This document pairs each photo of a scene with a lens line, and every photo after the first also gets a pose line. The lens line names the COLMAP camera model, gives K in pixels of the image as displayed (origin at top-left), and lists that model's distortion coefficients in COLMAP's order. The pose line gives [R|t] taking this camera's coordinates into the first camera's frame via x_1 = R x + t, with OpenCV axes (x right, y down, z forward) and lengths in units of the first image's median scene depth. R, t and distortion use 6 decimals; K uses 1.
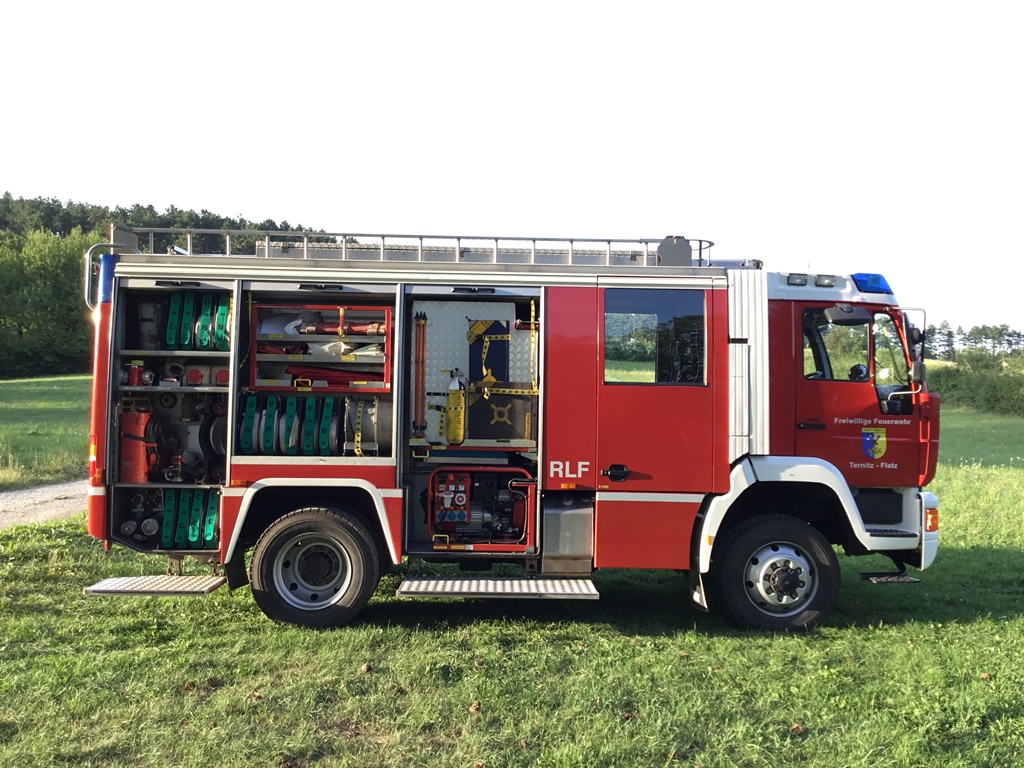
lens RADIAL K [[915.4, 0, 532.6], [0, 915.4, 384.6], [0, 0, 1]] dist [0.111785, -0.192380]
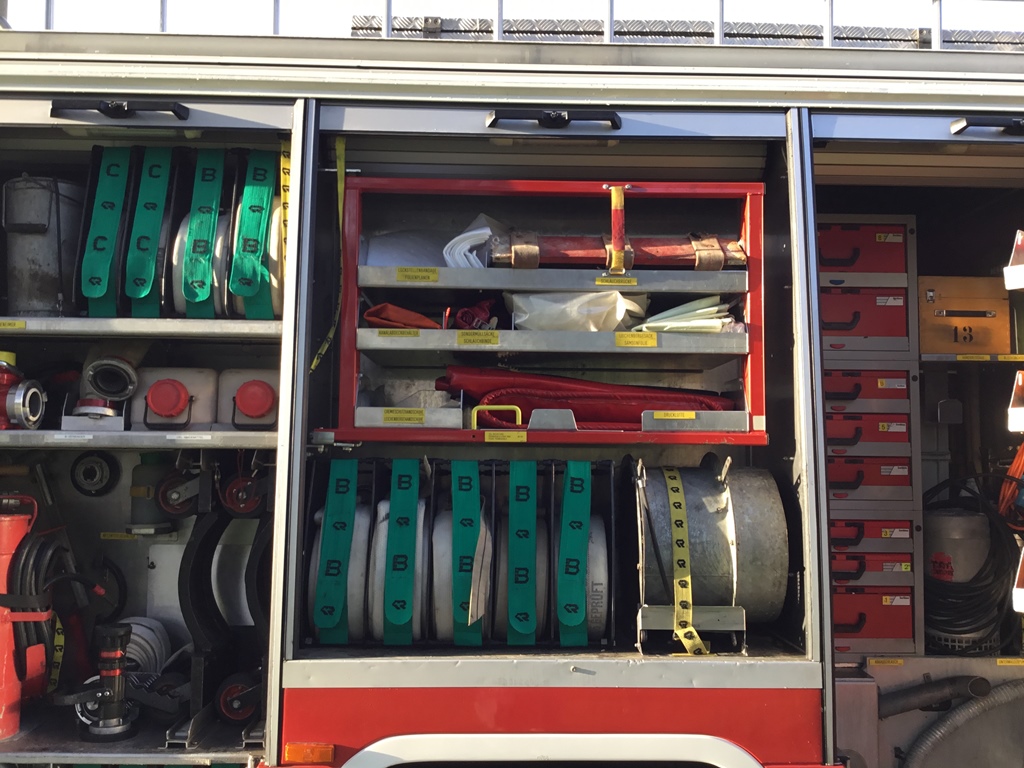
lens RADIAL K [[915.4, 0, 521.4], [0, 915.4, 386.0], [0, 0, 1]] dist [0.111785, -0.192380]
pose [[0.999958, -0.007349, 0.005449, -0.243682], [0.007681, 0.997944, -0.063633, 0.008000], [-0.004970, 0.063672, 0.997959, 0.677316]]
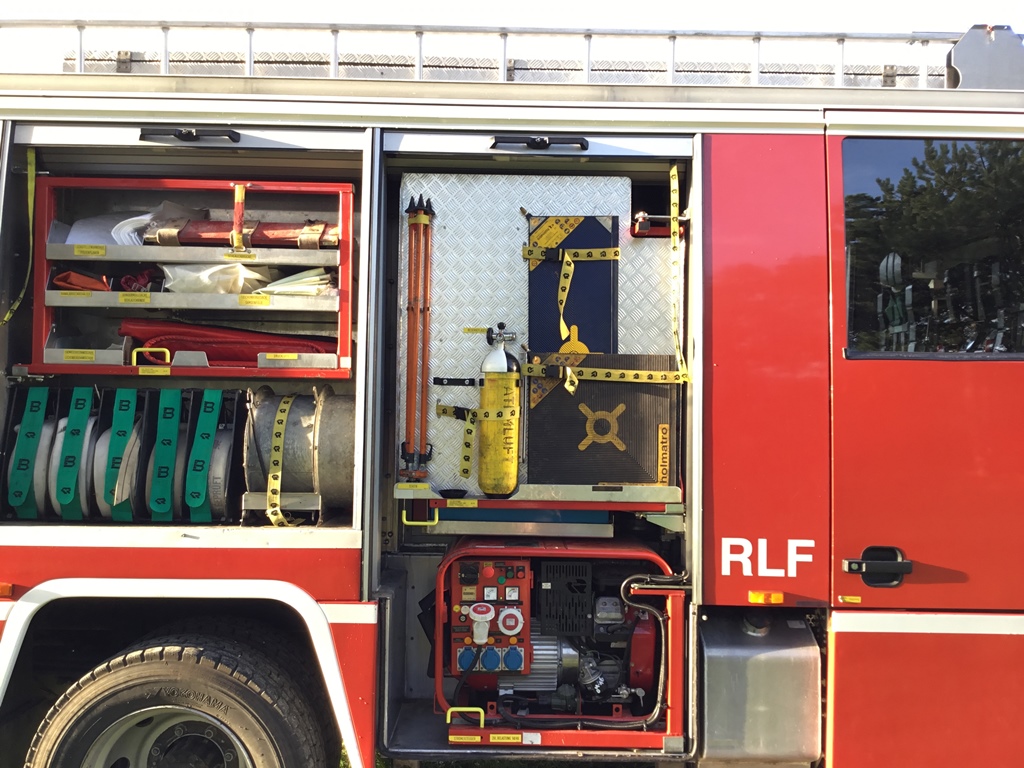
lens RADIAL K [[915.4, 0, 528.1], [0, 915.4, 386.3], [0, 0, 1]] dist [0.111785, -0.192380]
pose [[0.999882, -0.001940, -0.015223, -0.063411], [0.001837, 0.999975, -0.006819, 0.015715], [0.015236, 0.006791, 0.999861, 0.561290]]
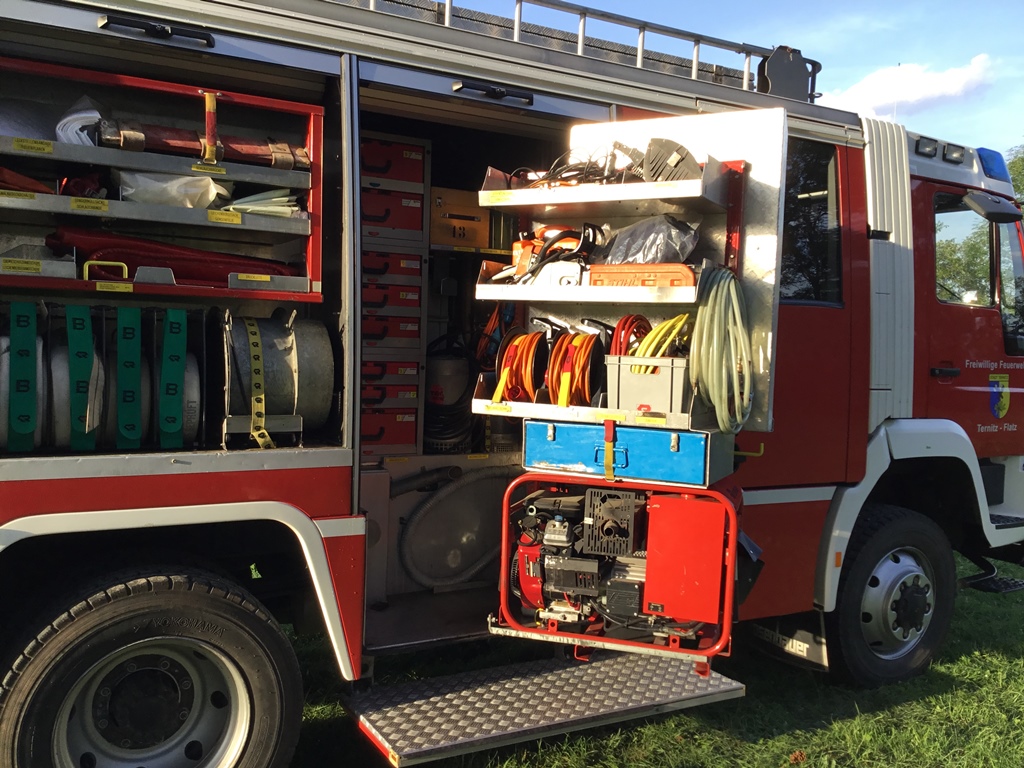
lens RADIAL K [[915.4, 0, 518.7], [0, 915.4, 386.5], [0, 0, 1]] dist [0.111785, -0.192380]
pose [[0.884322, -0.011880, 0.466726, -0.281198], [-0.022174, 0.997479, 0.067402, 0.017180], [-0.466350, -0.069954, 0.881830, 0.556735]]
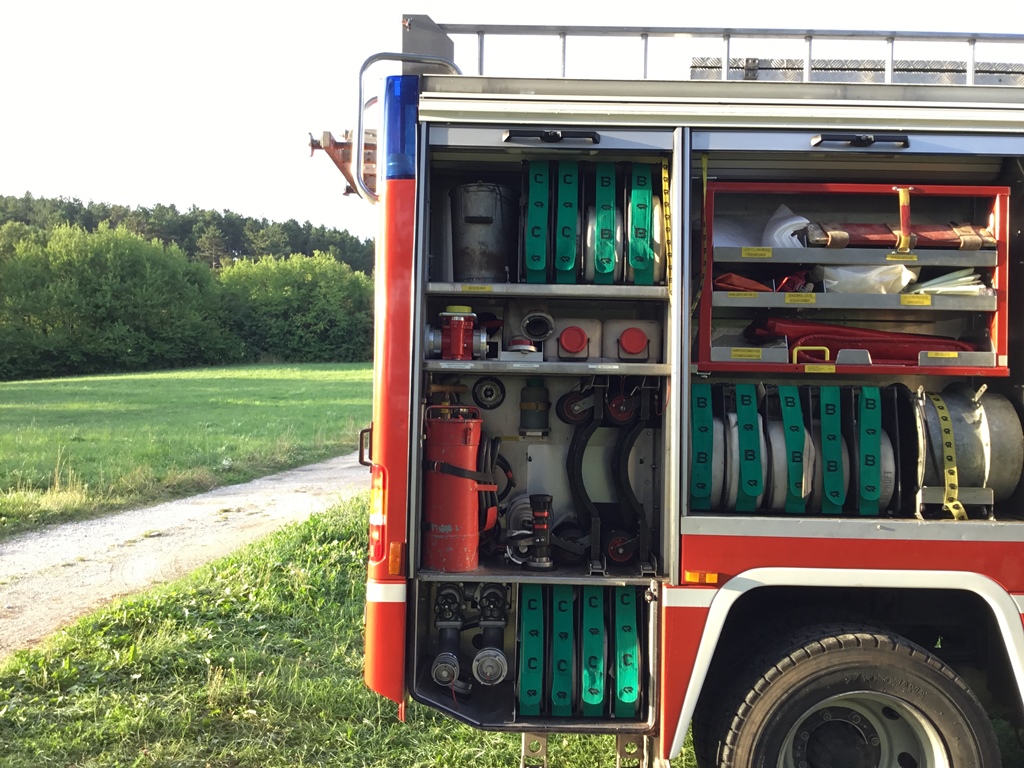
lens RADIAL K [[915.4, 0, 528.2], [0, 915.4, 383.8], [0, 0, 1]] dist [0.111785, -0.192380]
pose [[0.999839, 0.002534, -0.017758, -0.383557], [-0.002608, 0.999988, -0.004179, 0.014921], [0.017747, 0.004225, 0.999834, 0.540103]]
